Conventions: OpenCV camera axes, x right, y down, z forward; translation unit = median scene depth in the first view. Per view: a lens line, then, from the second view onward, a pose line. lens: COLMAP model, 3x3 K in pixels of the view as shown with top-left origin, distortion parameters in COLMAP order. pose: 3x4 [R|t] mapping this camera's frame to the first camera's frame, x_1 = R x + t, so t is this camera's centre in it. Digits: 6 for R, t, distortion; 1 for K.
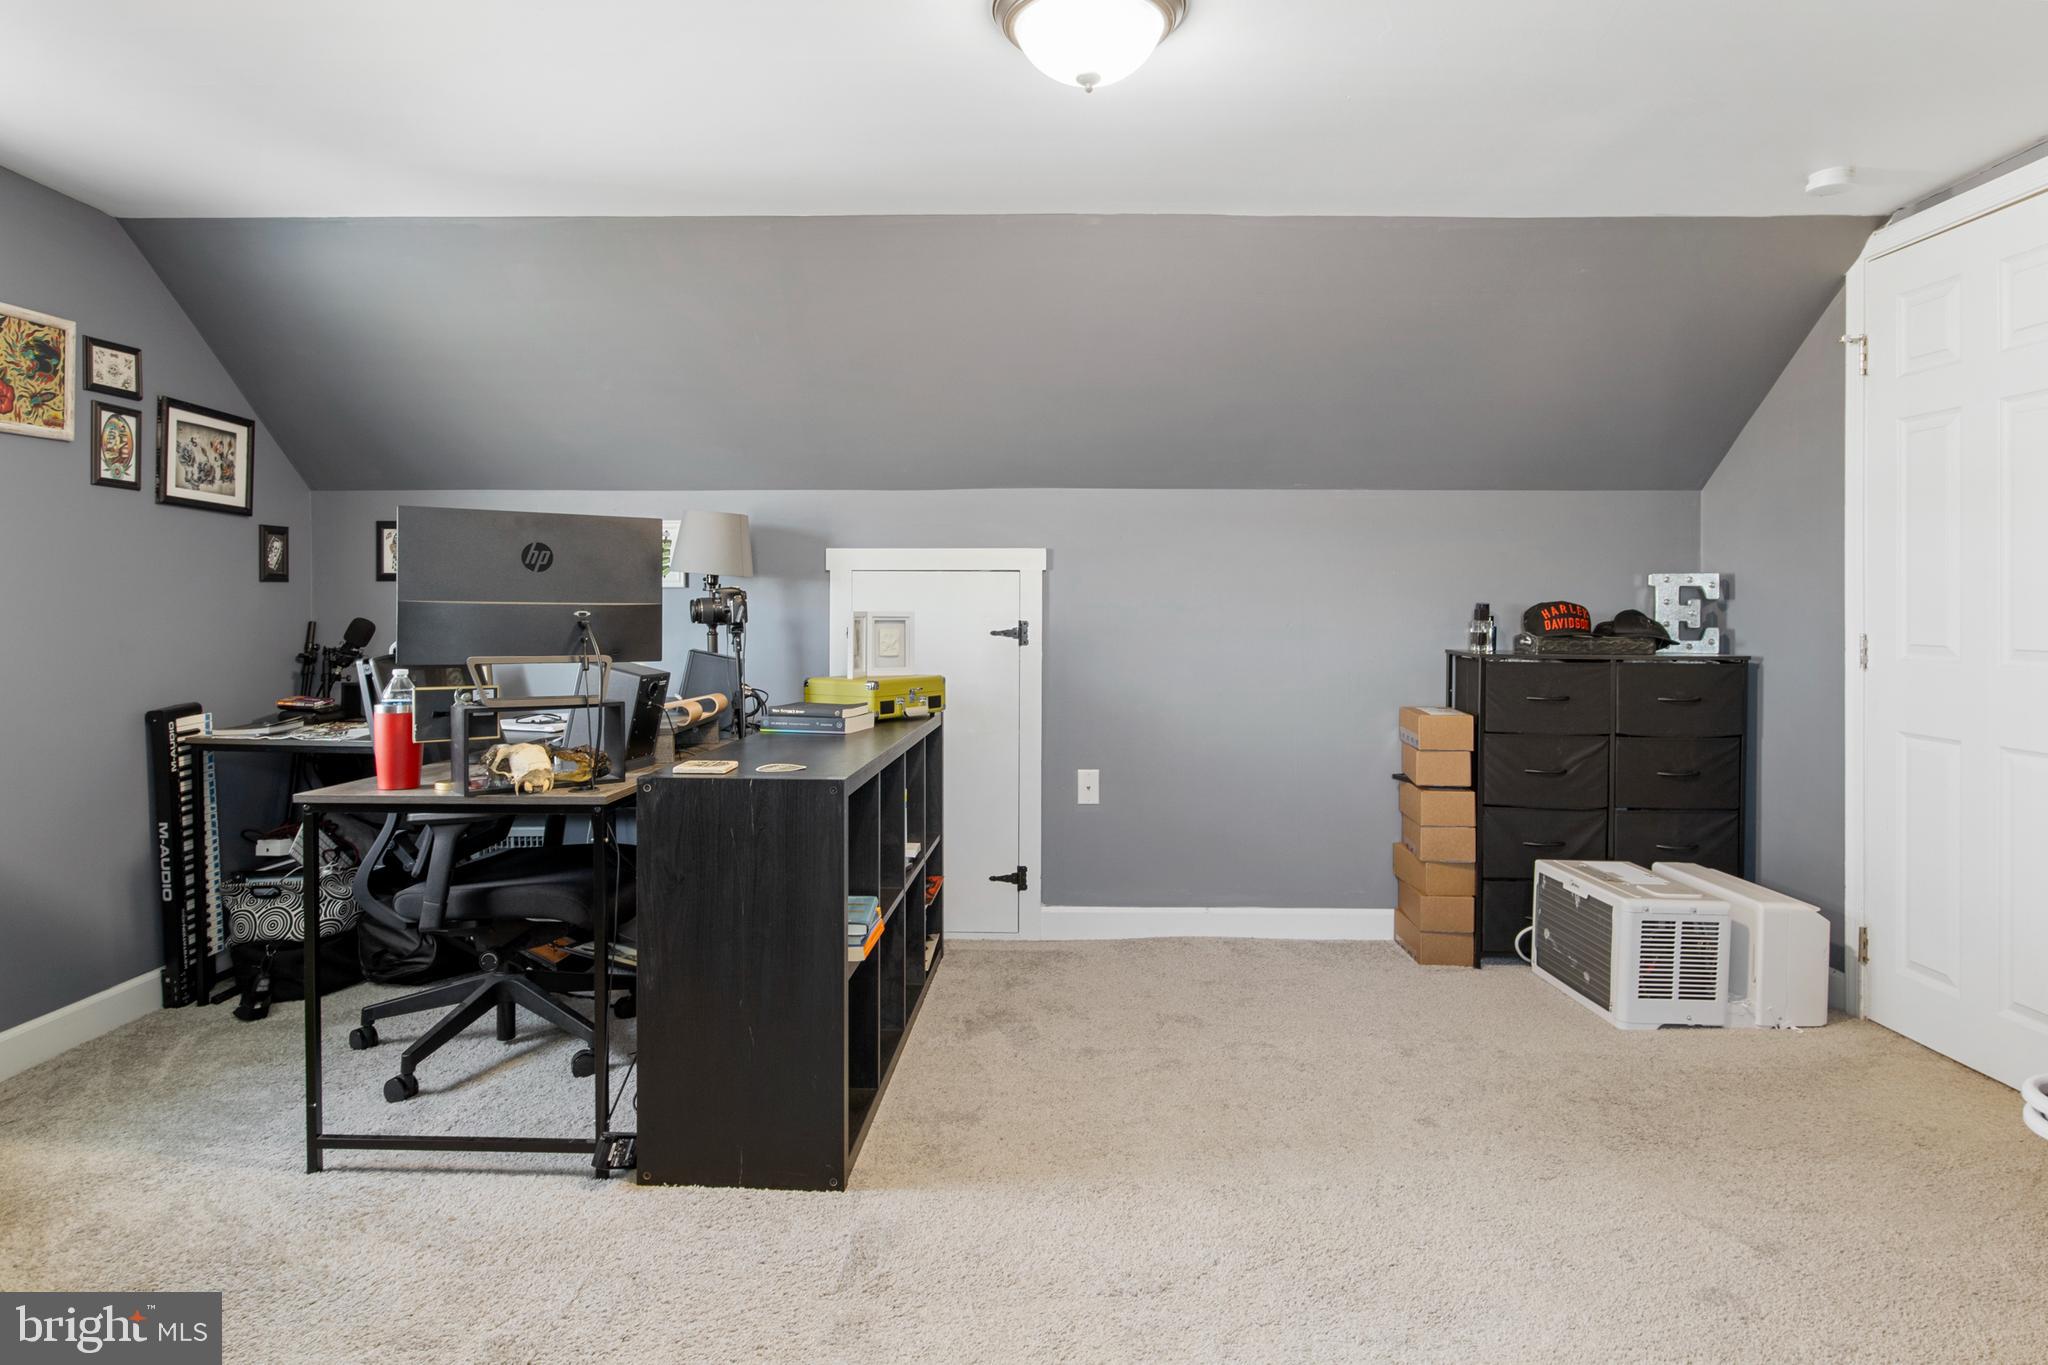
lens RADIAL K [[1197.5, 0, 1051.7], [0, 1197.5, 626.5], [0, 0, 1]] dist [-0.002063, 0.002886]
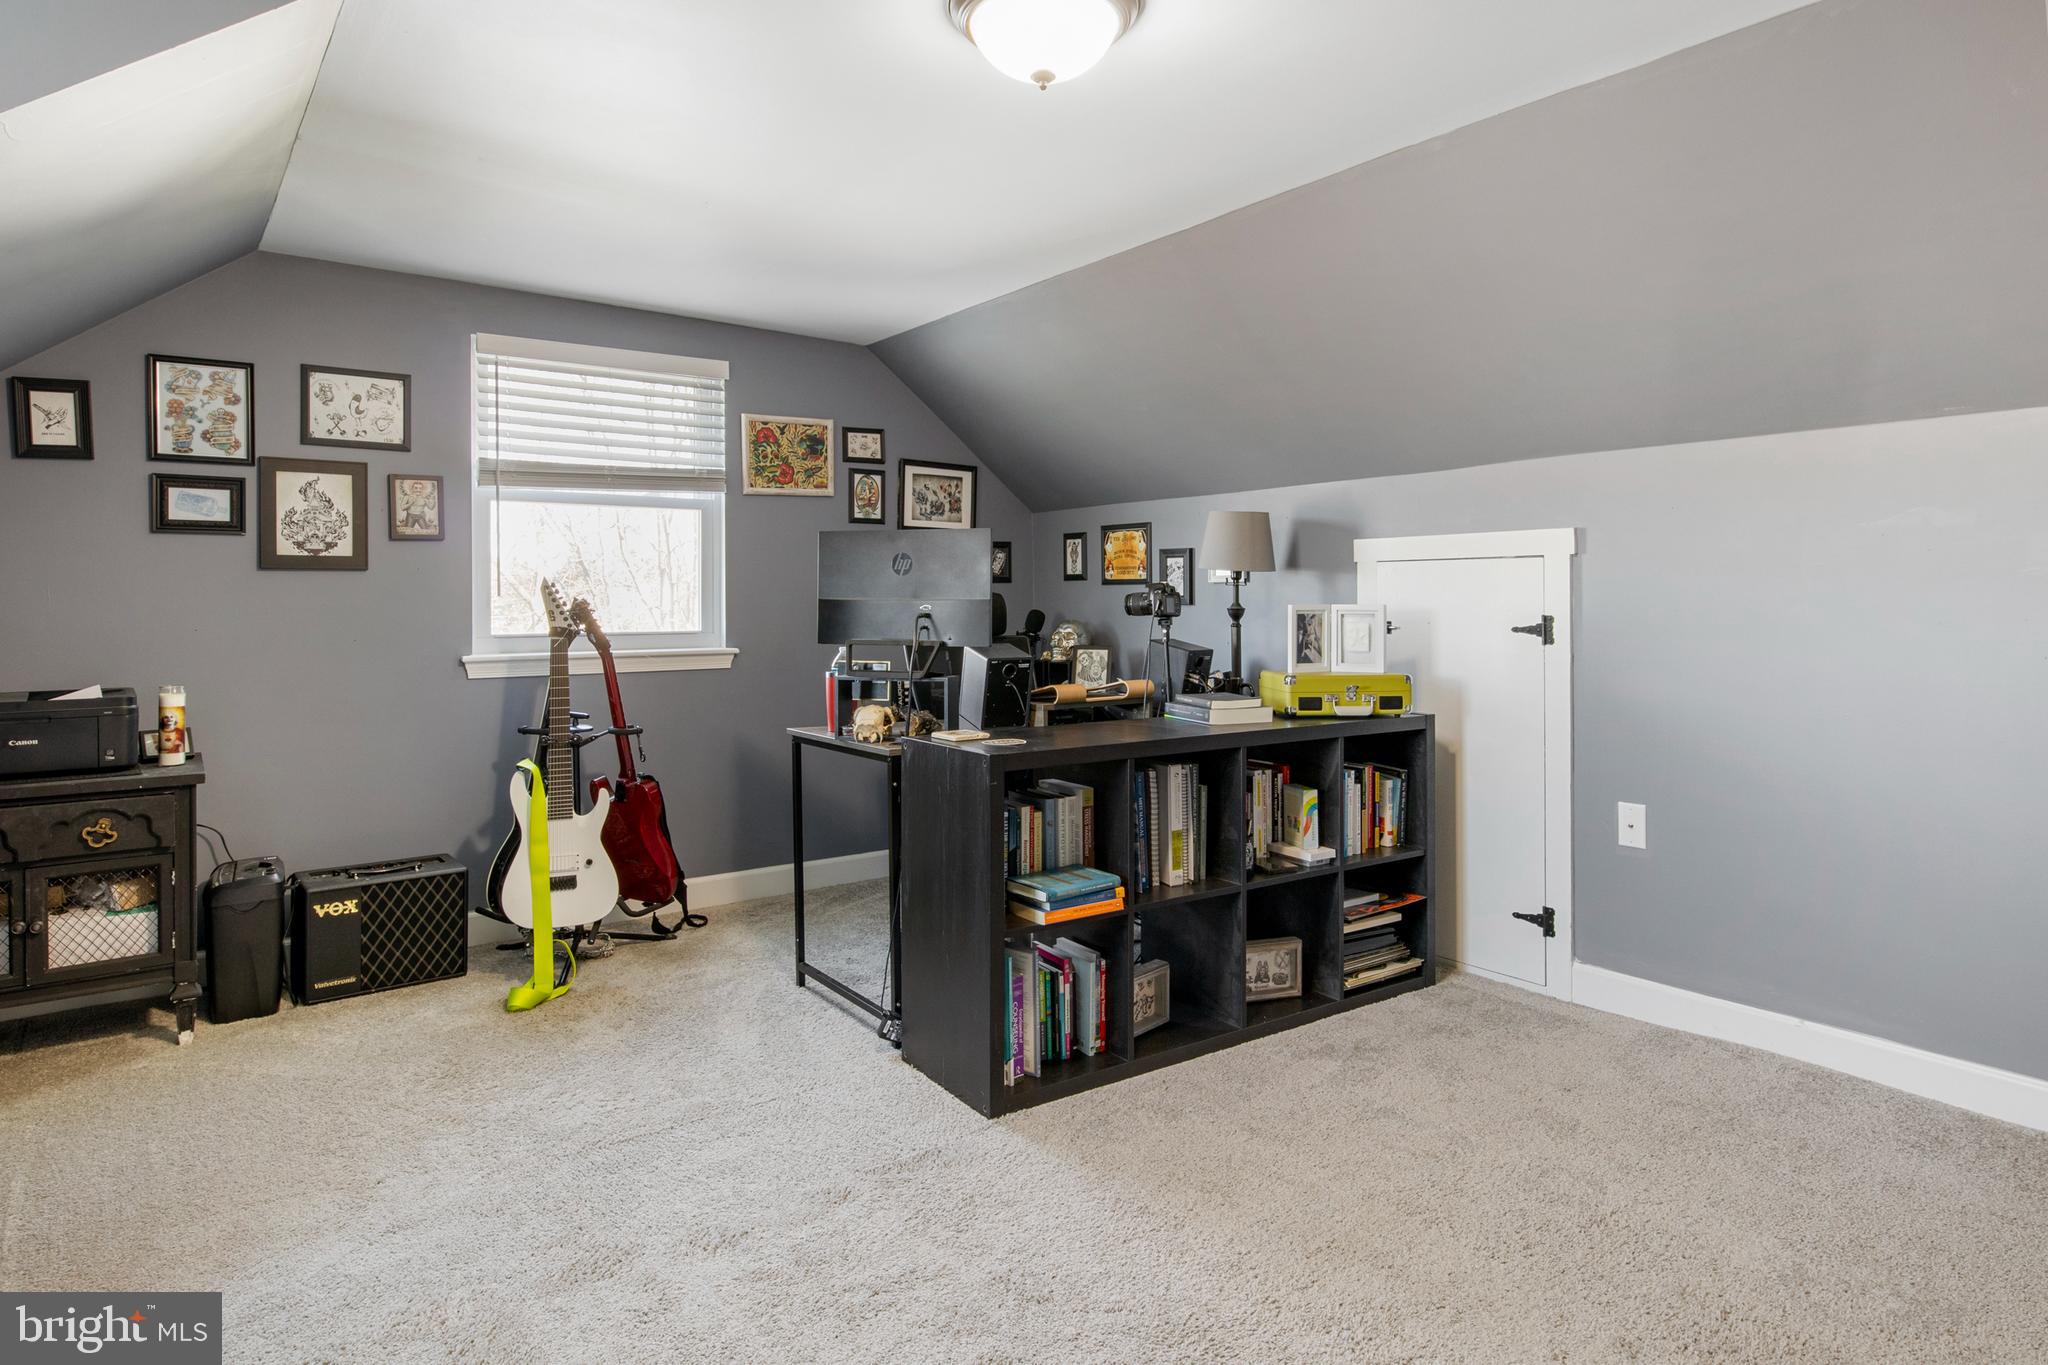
lens RADIAL K [[1197.5, 0, 1008.1], [0, 1197.5, 614.1], [0, 0, 1]] dist [-0.002063, 0.002886]
pose [[0.588780, 0.005552, -0.808274, 0.517037], [-0.007226, 0.999973, 0.001605, -0.004951], [0.808261, 0.004895, 0.588804, 0.240005]]
